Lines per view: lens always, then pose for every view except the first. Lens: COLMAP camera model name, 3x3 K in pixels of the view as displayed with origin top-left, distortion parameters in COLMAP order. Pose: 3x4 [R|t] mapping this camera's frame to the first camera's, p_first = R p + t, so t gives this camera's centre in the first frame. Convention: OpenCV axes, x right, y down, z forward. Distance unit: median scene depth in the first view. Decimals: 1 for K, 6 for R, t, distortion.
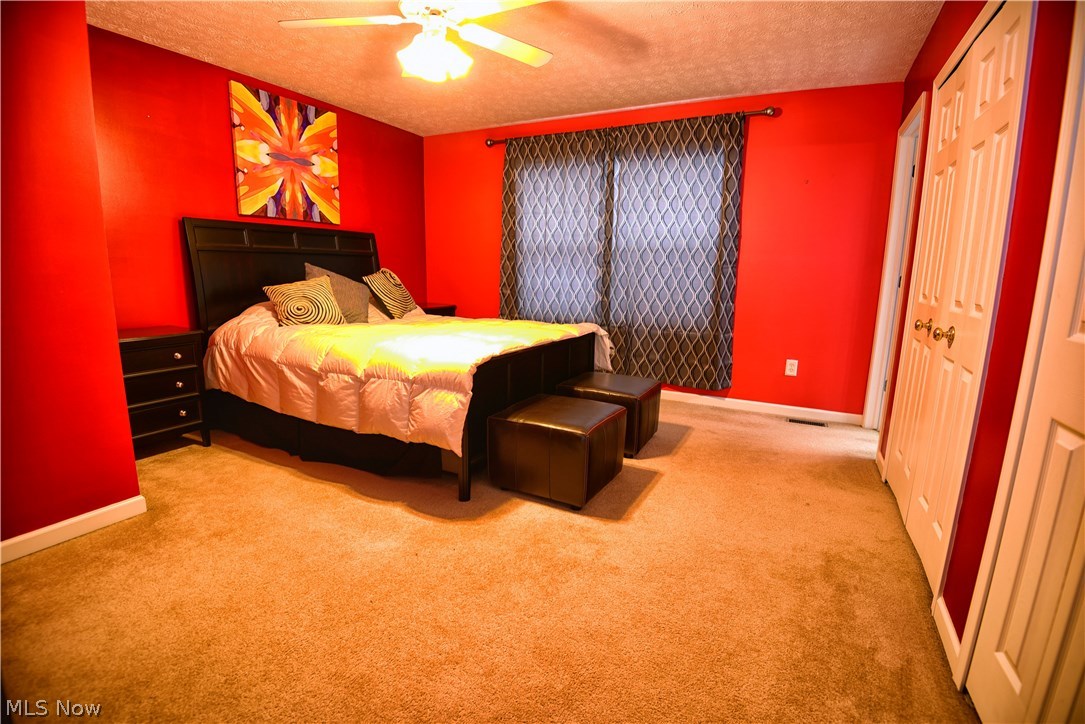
lens RADIAL K [[502.9, 0, 543.2], [0, 502.9, 360.2], [0, 0, 1]] dist [-0.028088, -0.012743]
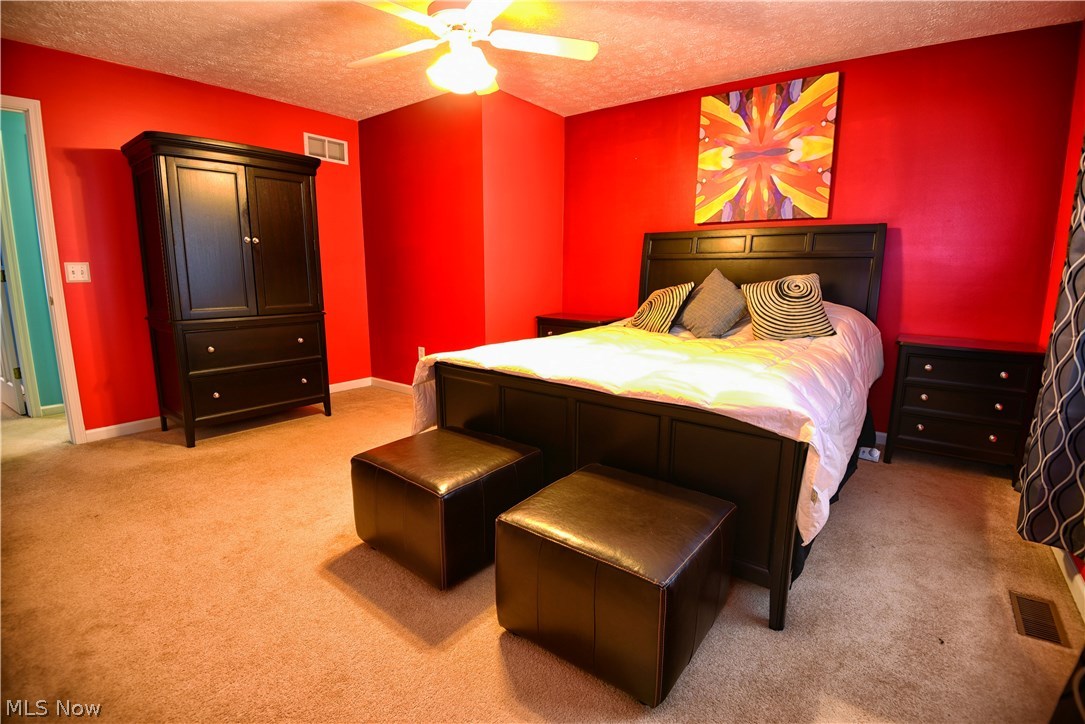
lens RADIAL K [[502.9, 0, 543.4], [0, 502.9, 363.7], [0, 0, 1]] dist [-0.028088, -0.012743]
pose [[-0.177676, 0.153999, -0.971965, 0.503355], [-0.184295, 0.964998, 0.186584, -0.135823], [0.966678, 0.212279, -0.143076, 0.844054]]
